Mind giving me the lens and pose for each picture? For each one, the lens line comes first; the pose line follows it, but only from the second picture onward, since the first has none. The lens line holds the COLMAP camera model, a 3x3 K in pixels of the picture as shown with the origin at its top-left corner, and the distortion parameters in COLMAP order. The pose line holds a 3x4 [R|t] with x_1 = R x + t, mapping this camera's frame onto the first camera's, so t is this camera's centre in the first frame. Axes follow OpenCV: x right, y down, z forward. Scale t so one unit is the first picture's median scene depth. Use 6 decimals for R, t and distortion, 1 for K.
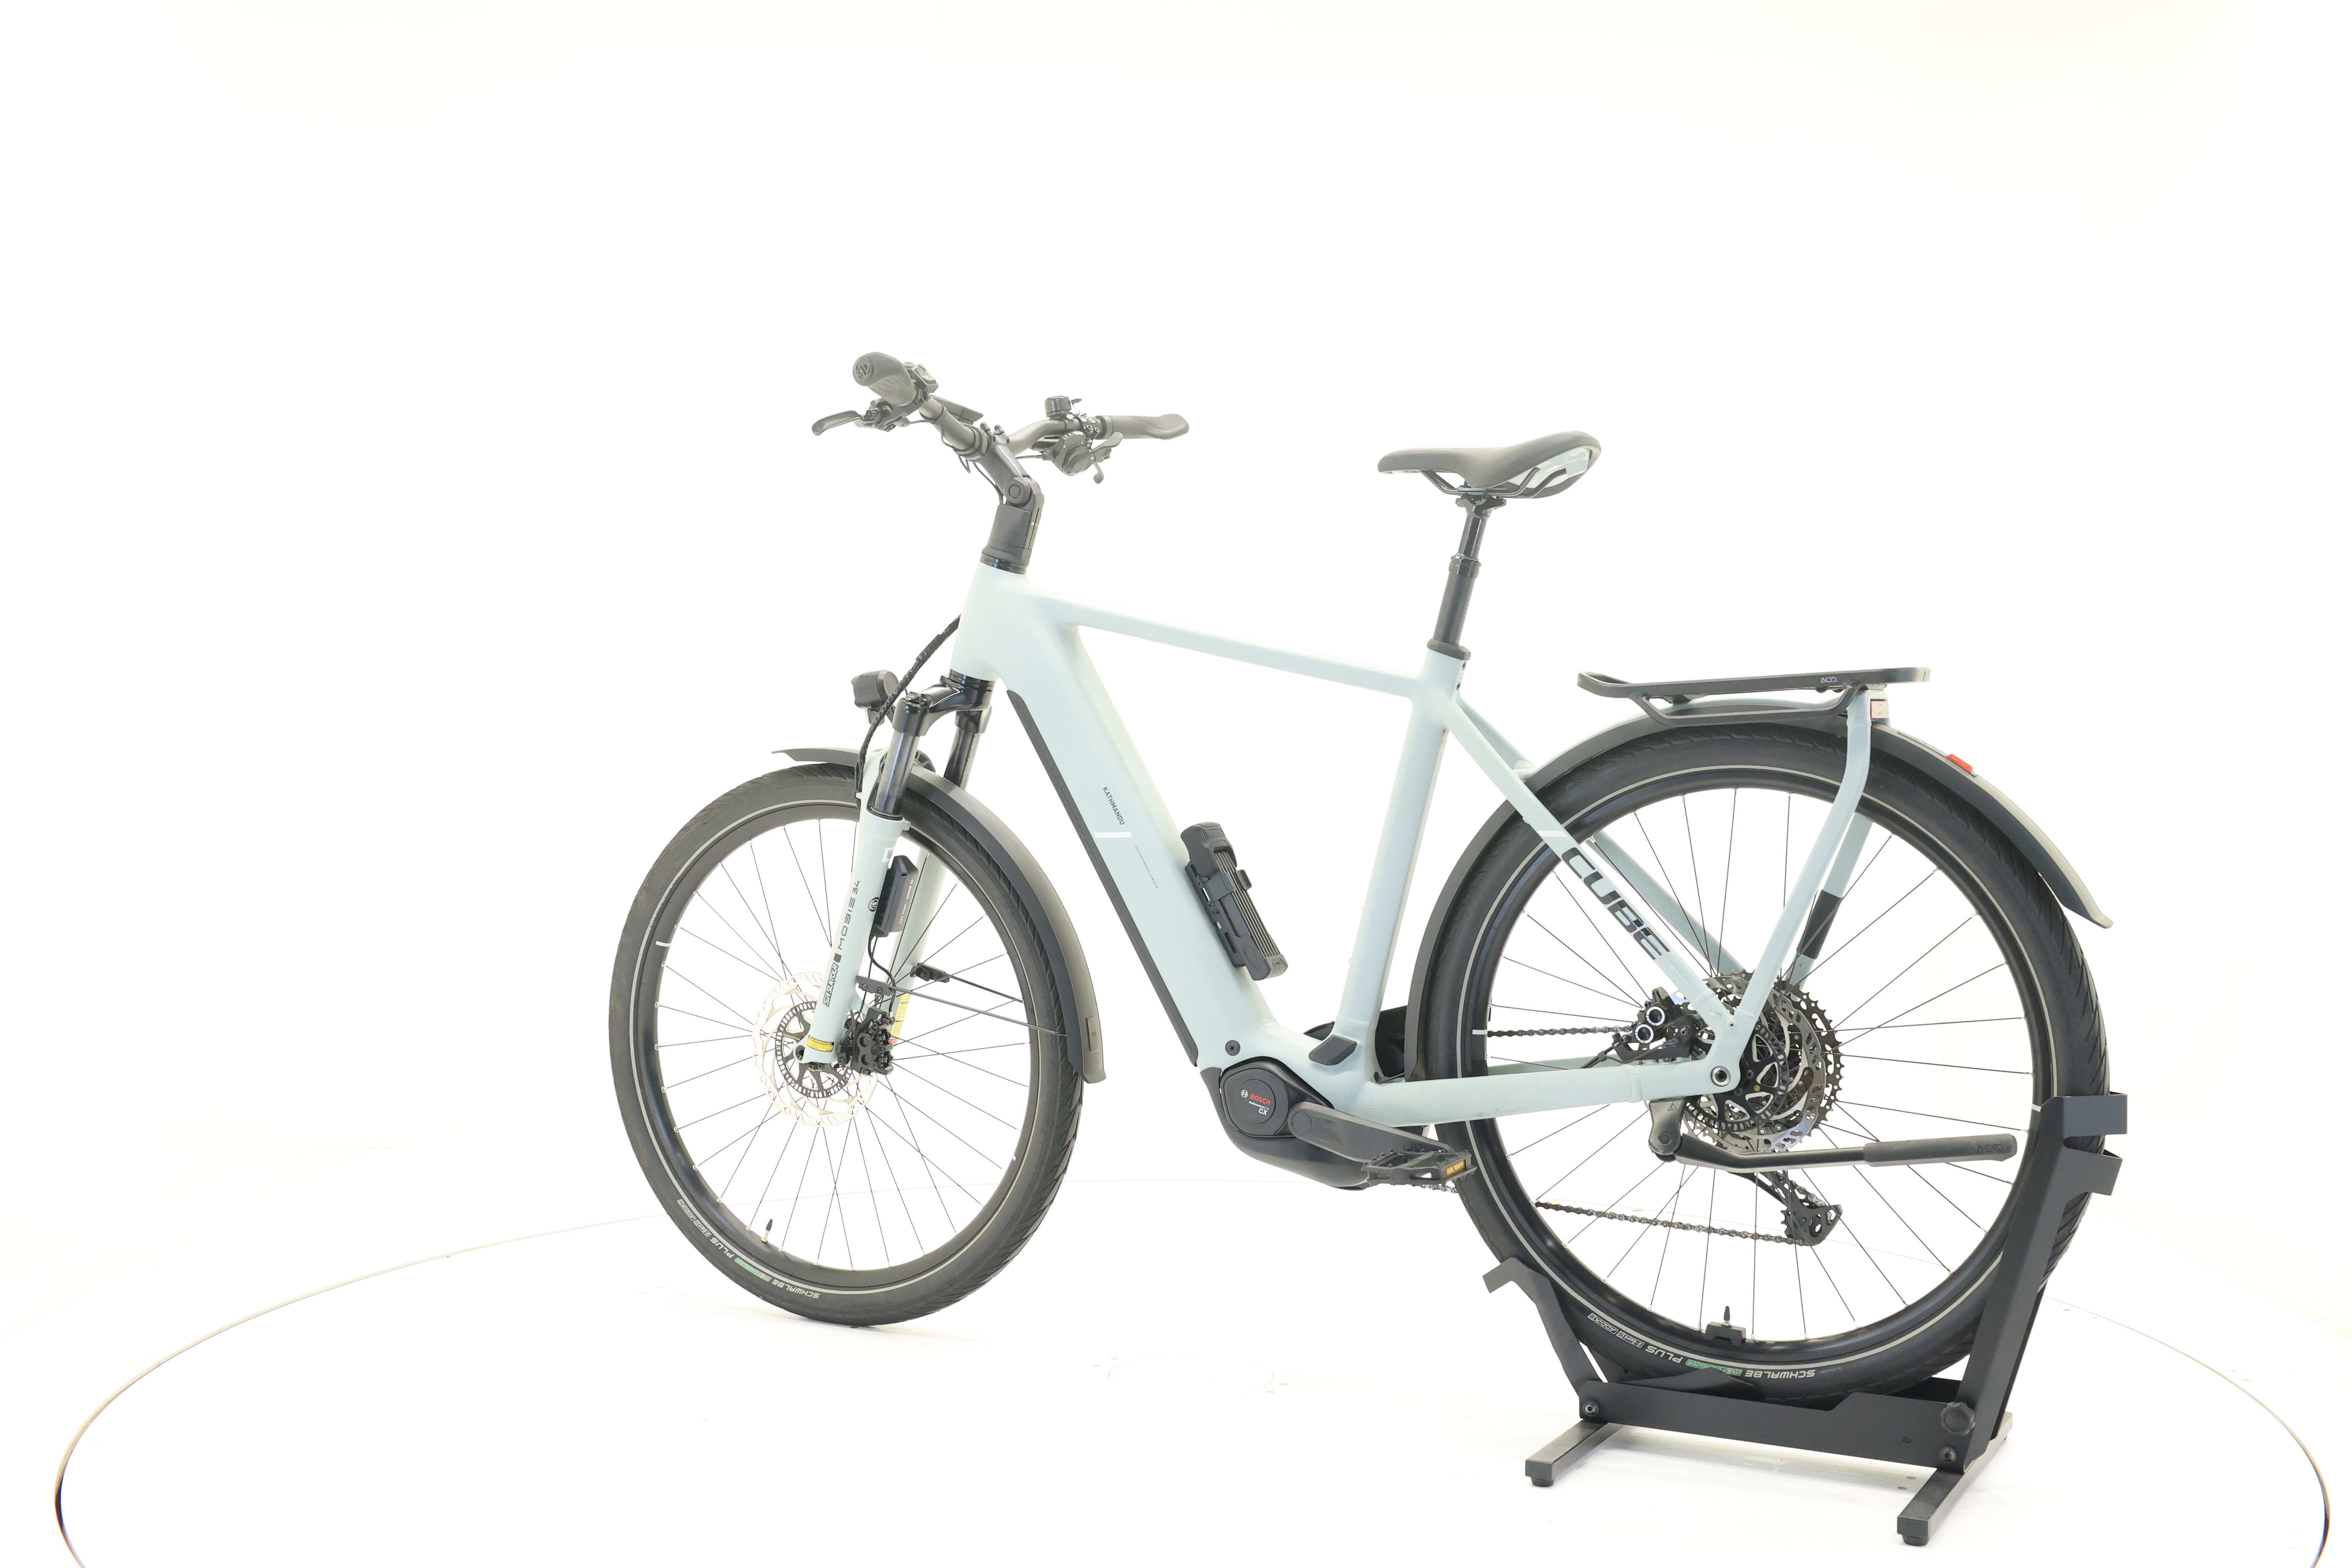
lens RADIAL K [[2576.9, 0, 1182.4], [0, 2576.9, 782.0], [0, 0, 1]] dist [0.005413, 0.007266]
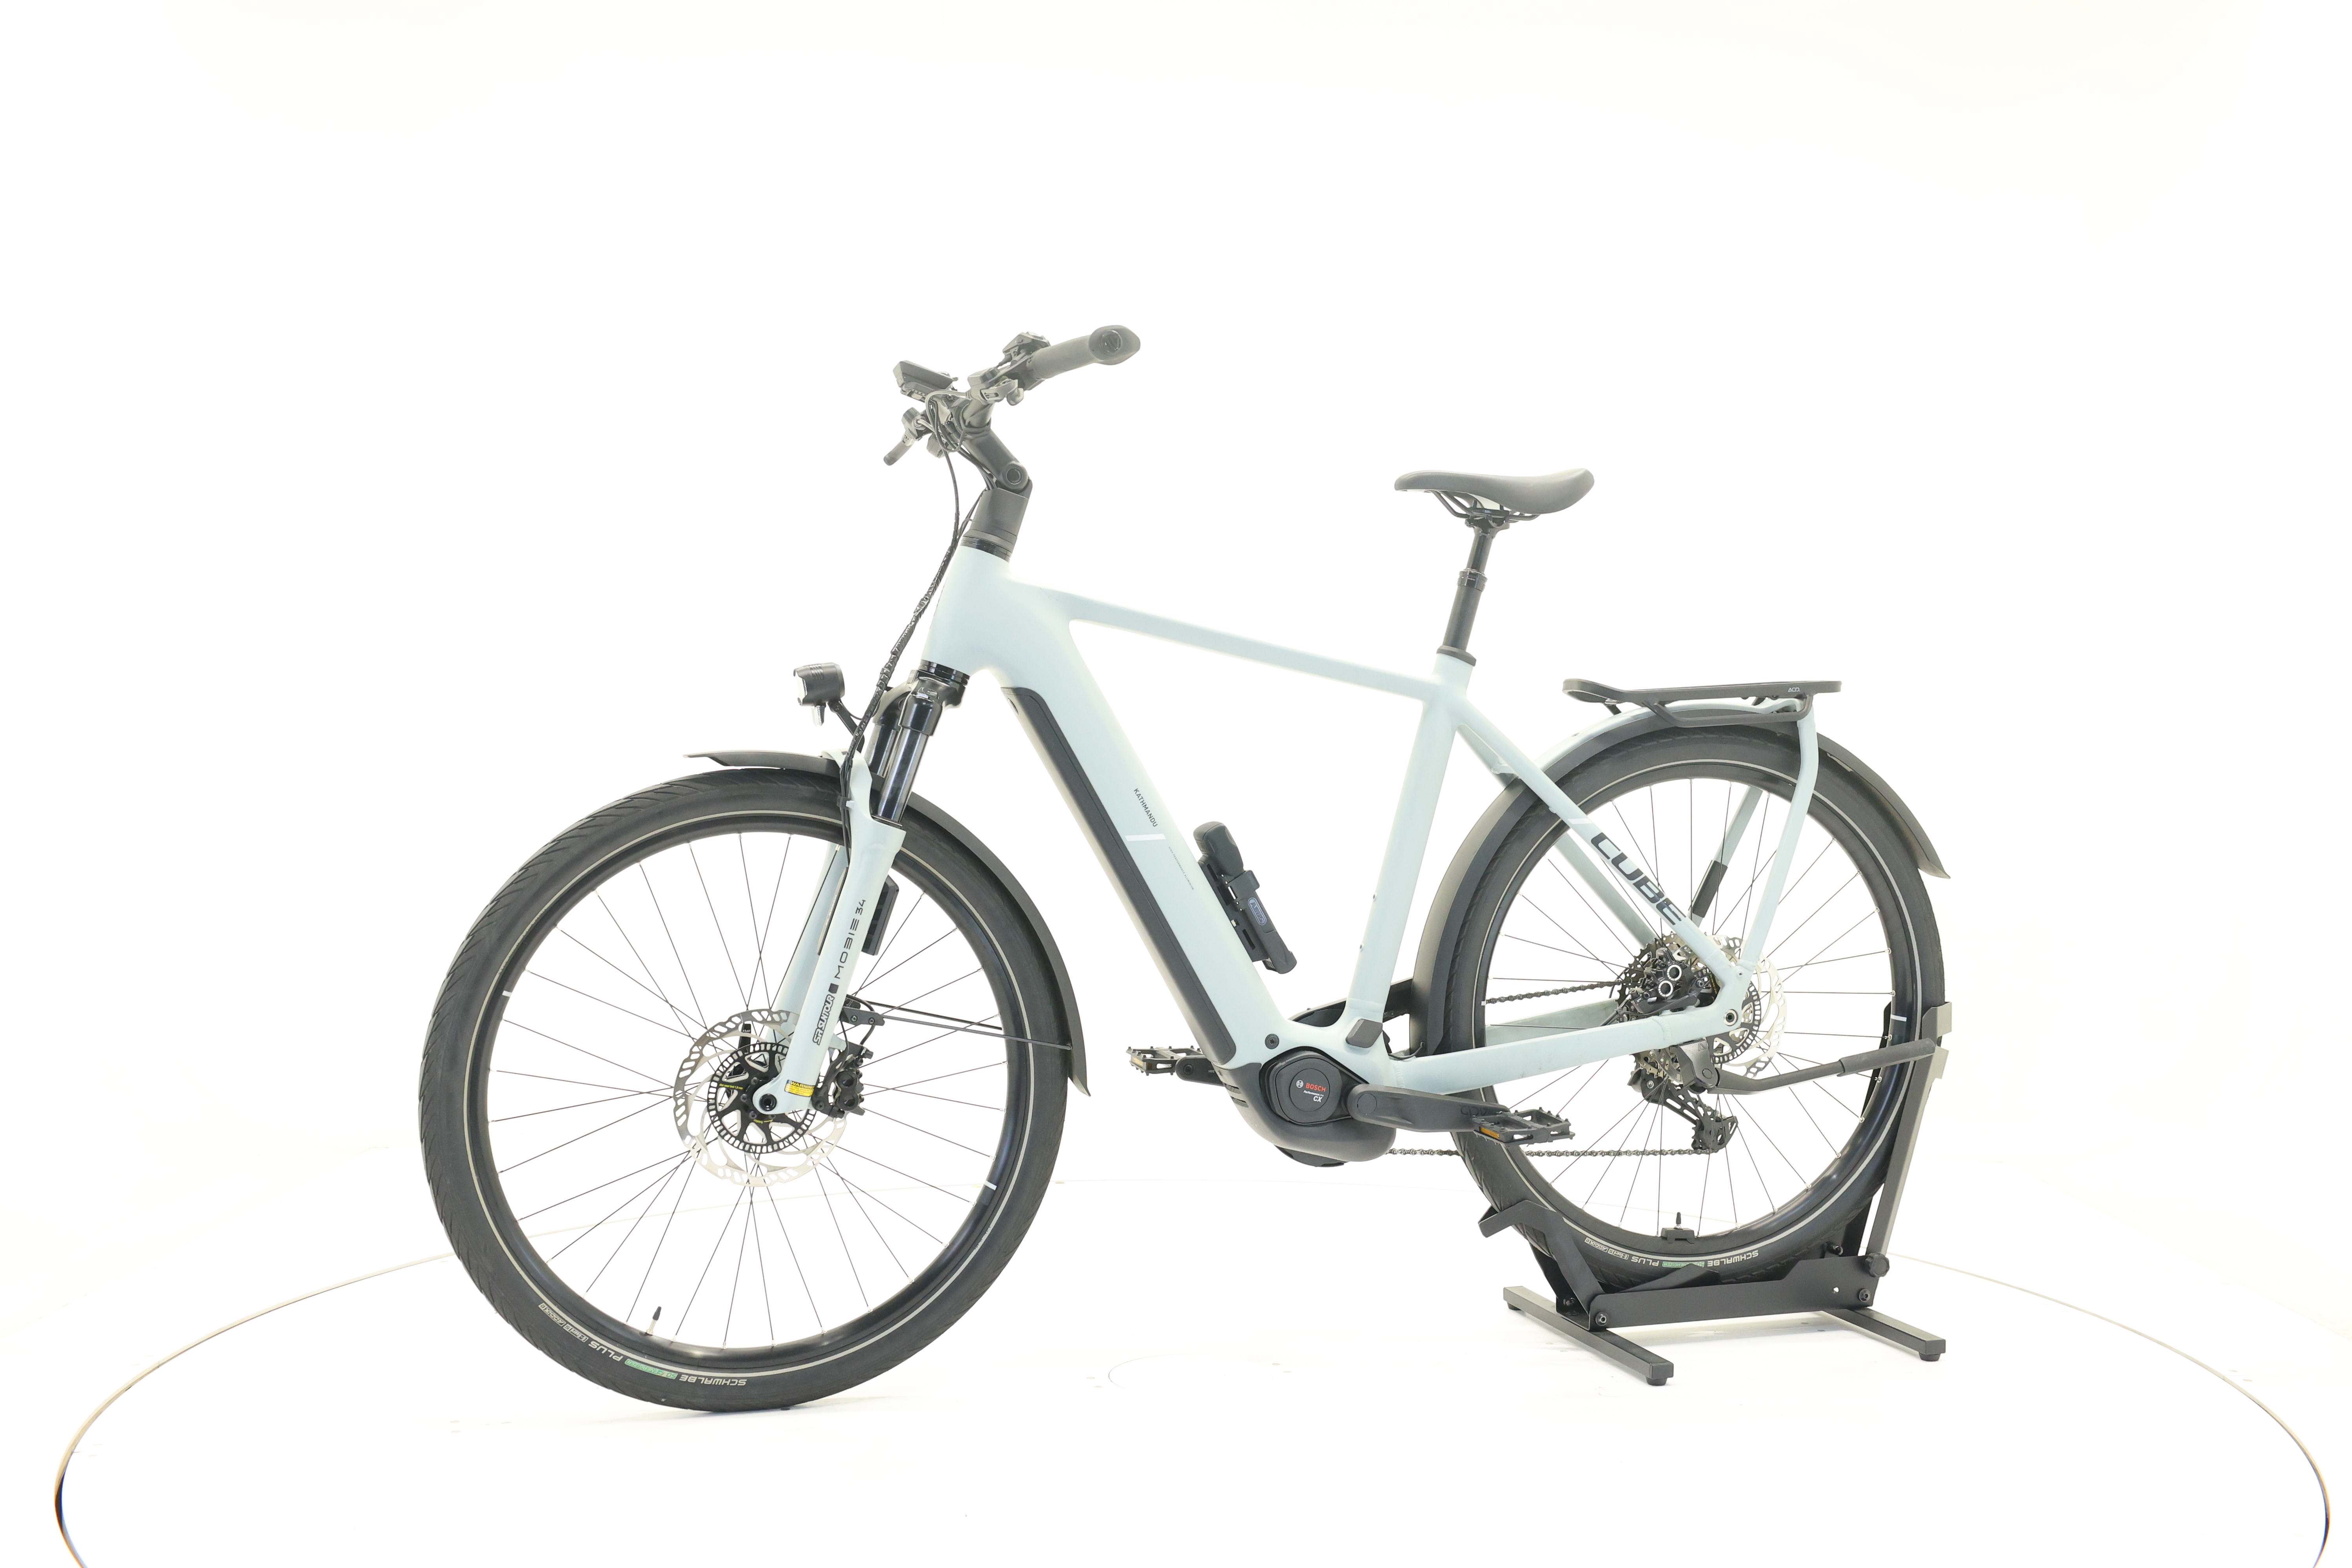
lens RADIAL K [[2576.9, 0, 1182.4], [0, 2576.9, 782.0], [0, 0, 1]] dist [0.005413, 0.007266]
pose [[0.665479, -0.017807, 0.746204, -0.794765], [0.013001, 0.999840, 0.012265, -0.013176], [-0.746303, 0.001540, 0.665604, 0.359874]]
